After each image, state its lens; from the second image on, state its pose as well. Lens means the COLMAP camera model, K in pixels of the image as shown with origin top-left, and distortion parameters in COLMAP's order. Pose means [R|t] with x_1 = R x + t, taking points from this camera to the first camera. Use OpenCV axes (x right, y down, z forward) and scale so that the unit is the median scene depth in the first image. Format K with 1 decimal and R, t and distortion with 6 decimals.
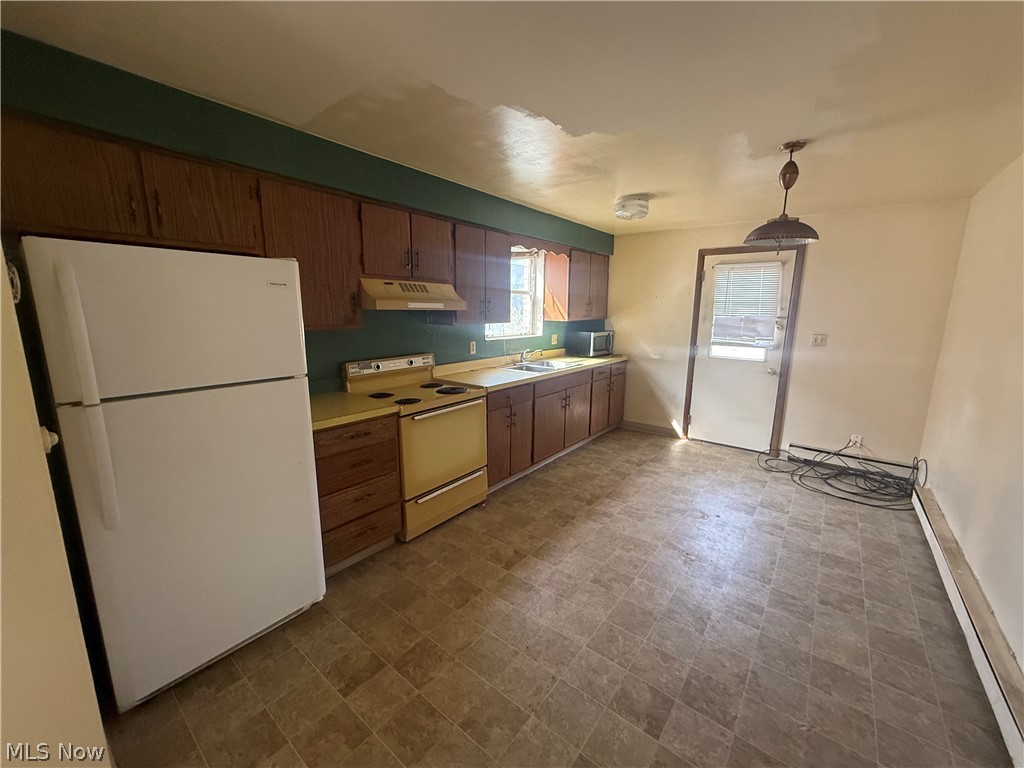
lens RADIAL K [[407.4, 0, 514.4], [0, 407.4, 384.8], [0, 0, 1]] dist [-0.000199, -0.000236]
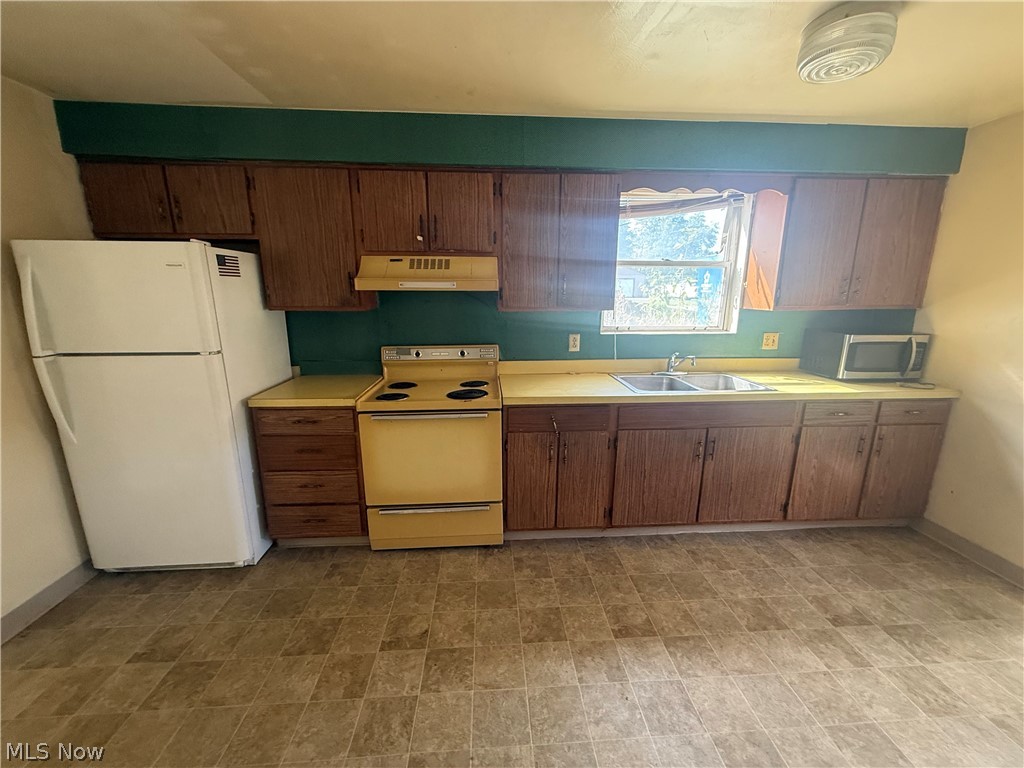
lens RADIAL K [[407.4, 0, 512.7], [0, 407.4, 384.2], [0, 0, 1]] dist [-0.000199, -0.000236]
pose [[0.667048, 0.157329, -0.728214, 0.432391], [-0.134137, 0.986837, 0.090334, -0.079199], [0.732840, 0.037424, 0.679371, 0.482486]]
